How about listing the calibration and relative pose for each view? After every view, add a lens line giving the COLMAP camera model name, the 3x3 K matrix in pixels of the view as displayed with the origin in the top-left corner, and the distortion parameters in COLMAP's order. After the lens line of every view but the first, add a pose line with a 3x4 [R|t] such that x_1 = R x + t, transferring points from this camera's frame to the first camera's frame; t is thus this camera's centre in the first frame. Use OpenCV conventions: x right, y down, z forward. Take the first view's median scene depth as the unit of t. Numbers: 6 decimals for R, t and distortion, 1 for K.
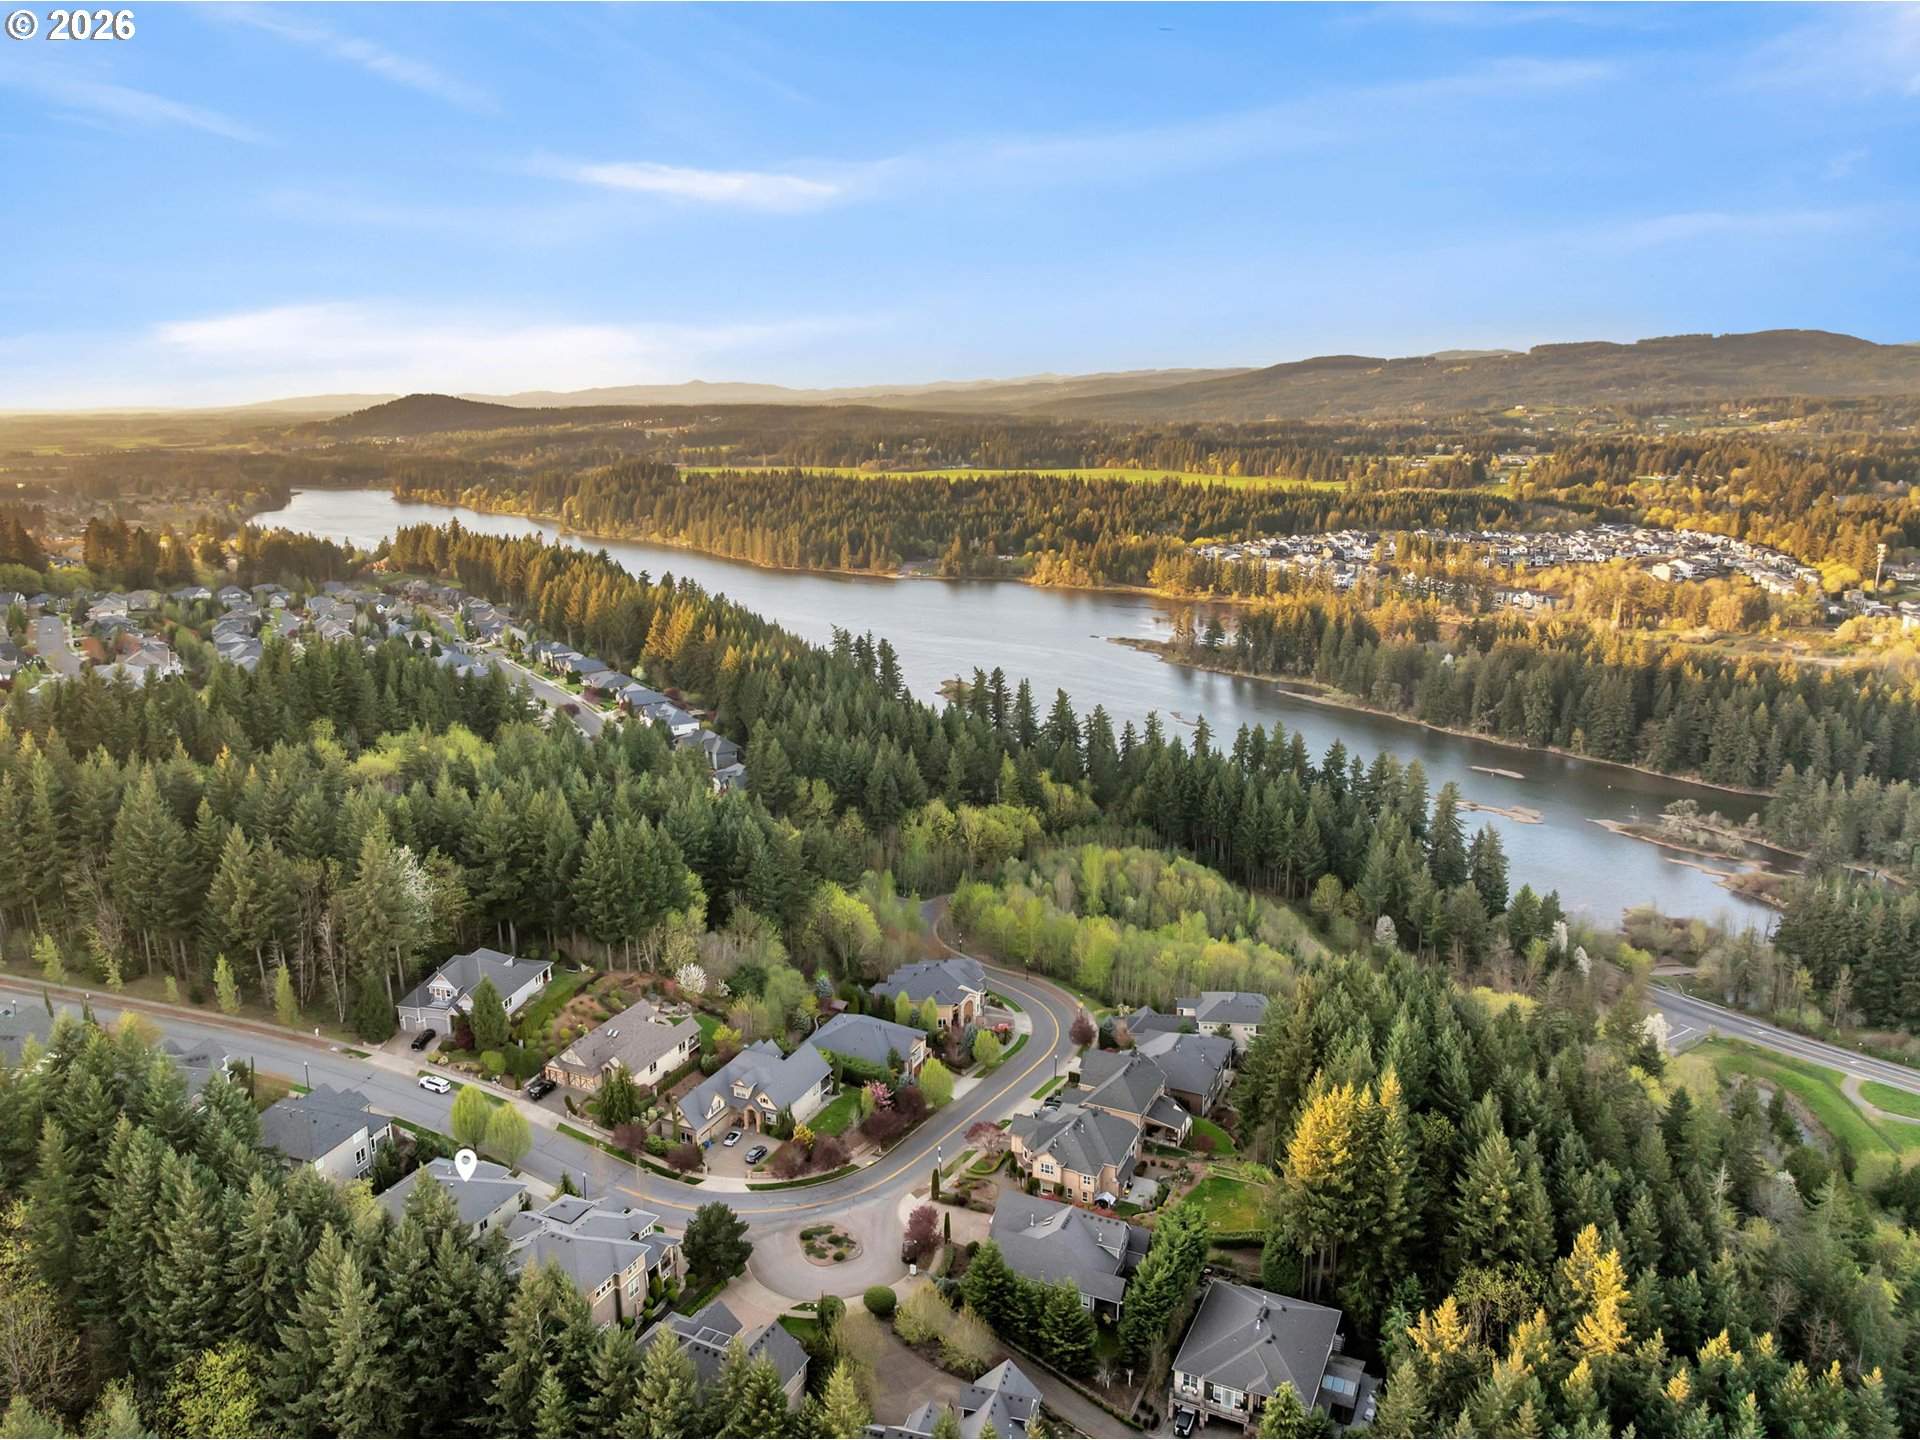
lens RADIAL K [[1333.9, 0, 960.0], [0, 1333.9, 720.0], [0, 0, 1]] dist [-0.024474, -0.023377]
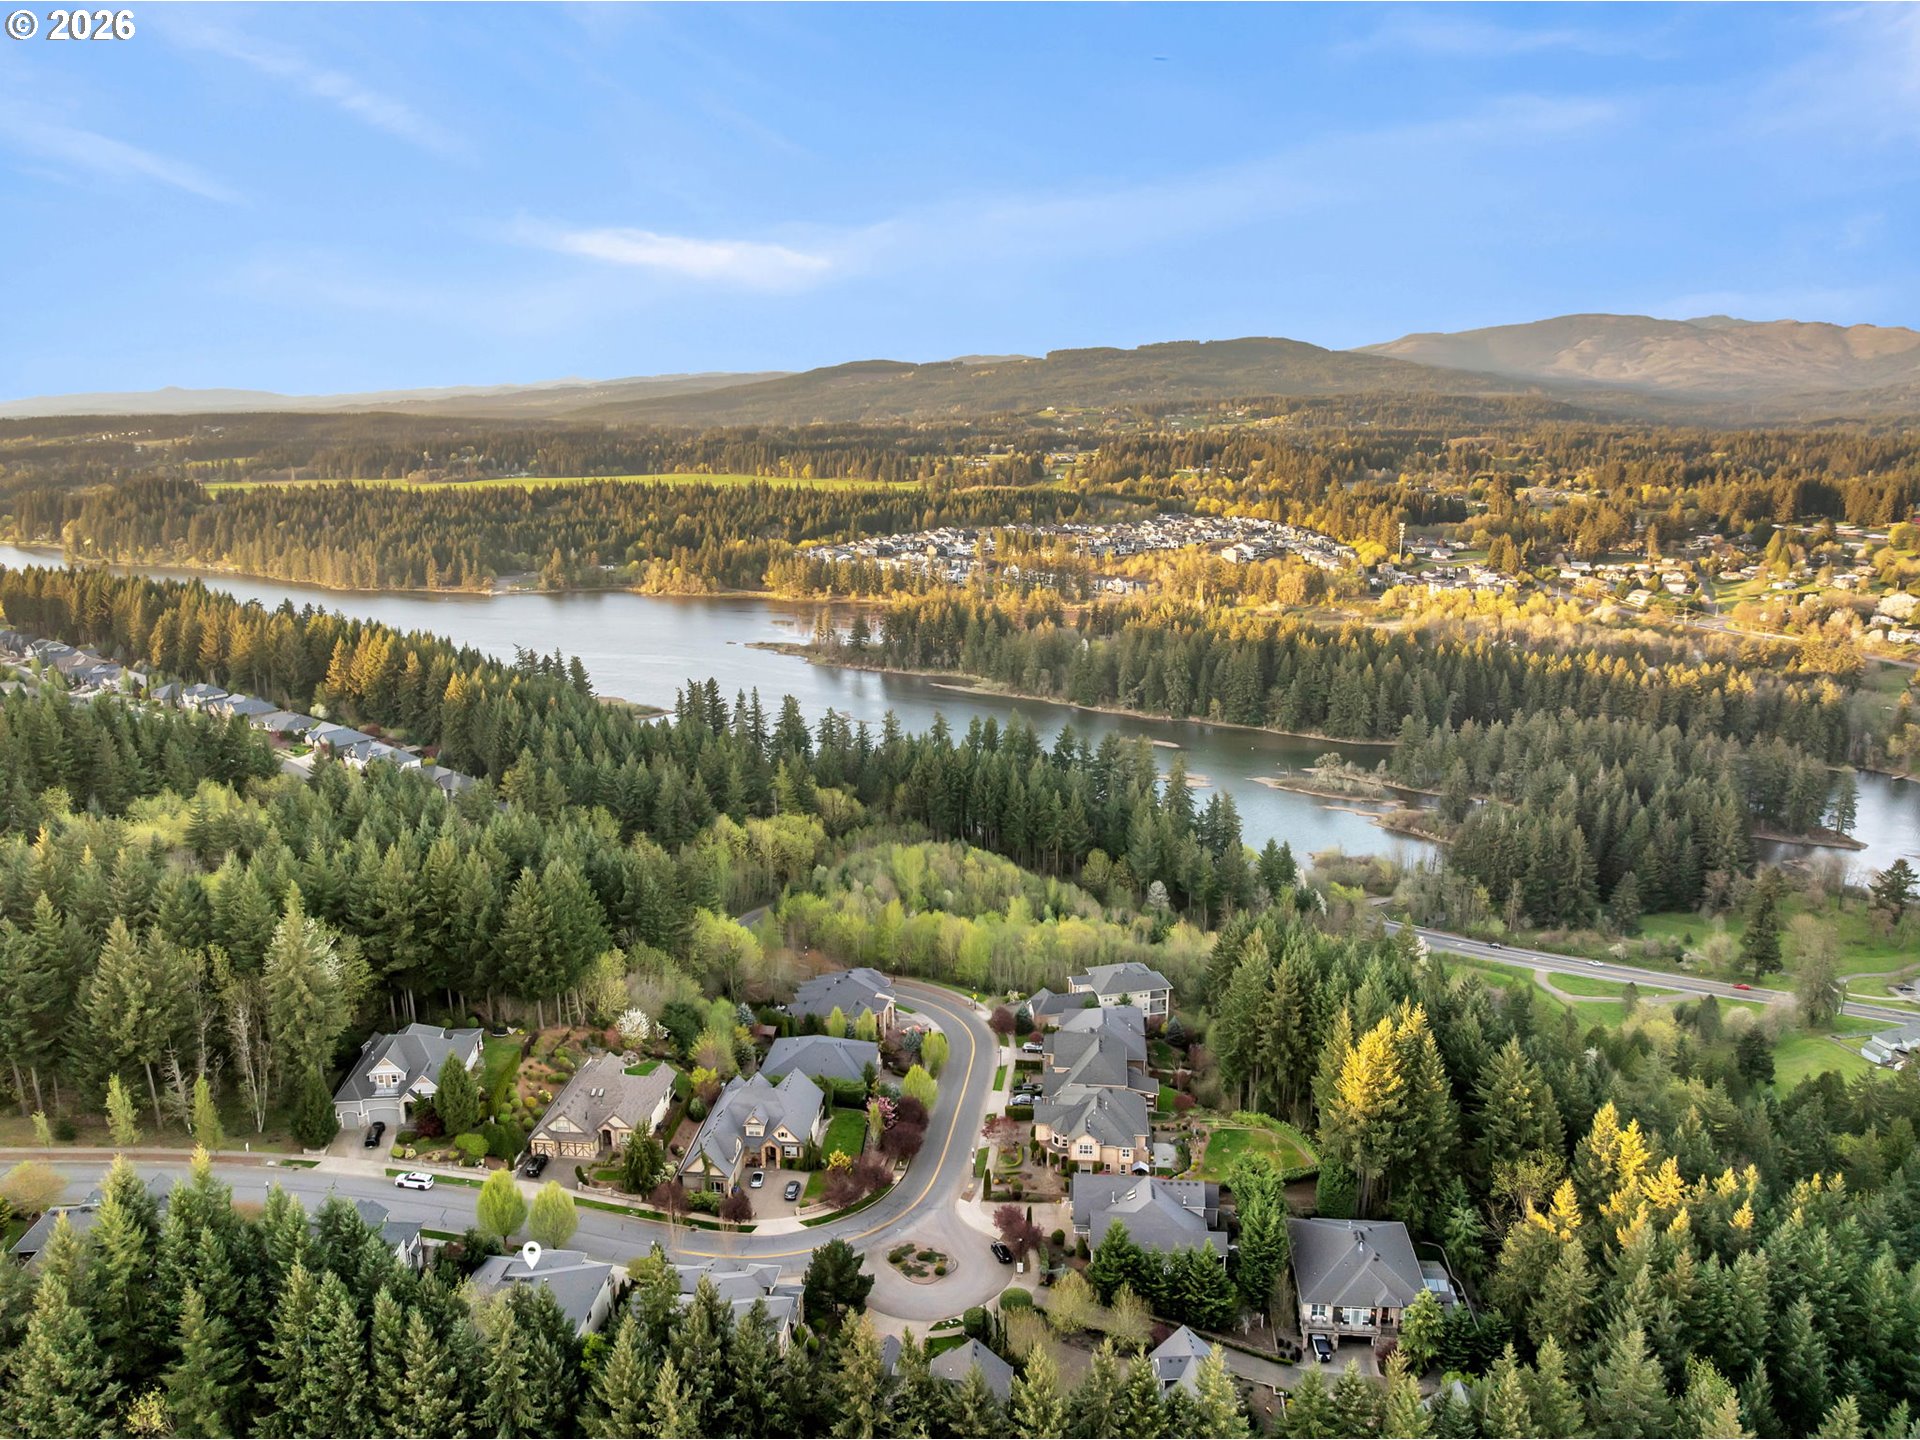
lens RADIAL K [[1333.9, 0, 960.0], [0, 1333.9, 720.0], [0, 0, 1]] dist [-0.024474, -0.023377]
pose [[0.944991, -0.077218, 0.317852, -0.099937], [0.078078, 0.996897, 0.010054, -0.003938], [-0.317642, 0.015317, 0.948087, 0.014121]]
